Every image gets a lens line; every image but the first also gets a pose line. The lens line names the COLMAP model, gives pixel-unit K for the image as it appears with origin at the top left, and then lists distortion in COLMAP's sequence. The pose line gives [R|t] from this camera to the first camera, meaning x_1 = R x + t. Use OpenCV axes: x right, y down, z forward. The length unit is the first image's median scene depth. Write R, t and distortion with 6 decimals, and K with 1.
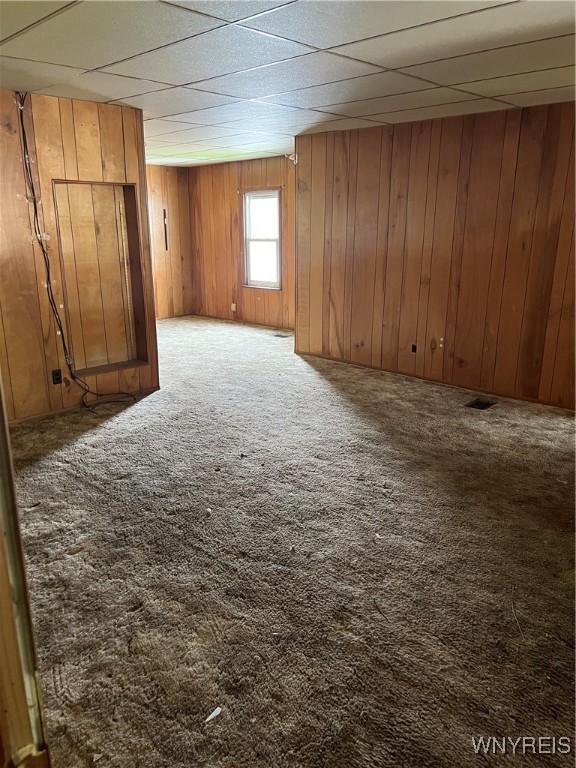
lens RADIAL K [[581.8, 0, 285.8], [0, 581.8, 386.9], [0, 0, 1]] dist [0.031841, -0.026880]
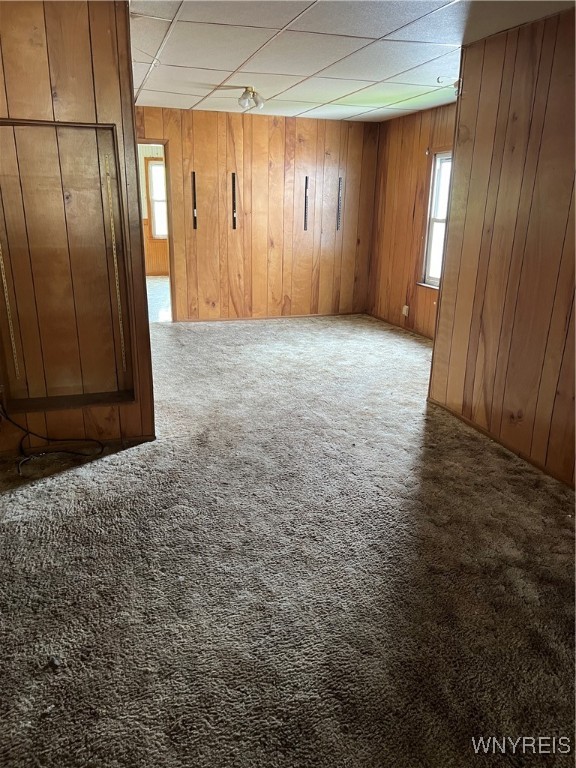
lens RADIAL K [[581.8, 0, 288.3], [0, 581.8, 380.4], [0, 0, 1]] dist [0.031841, -0.026880]
pose [[0.887113, 0.157723, -0.433768, 0.190497], [-0.145478, 0.987447, 0.061527, -0.120639], [0.438027, 0.008522, 0.898922, 0.439854]]
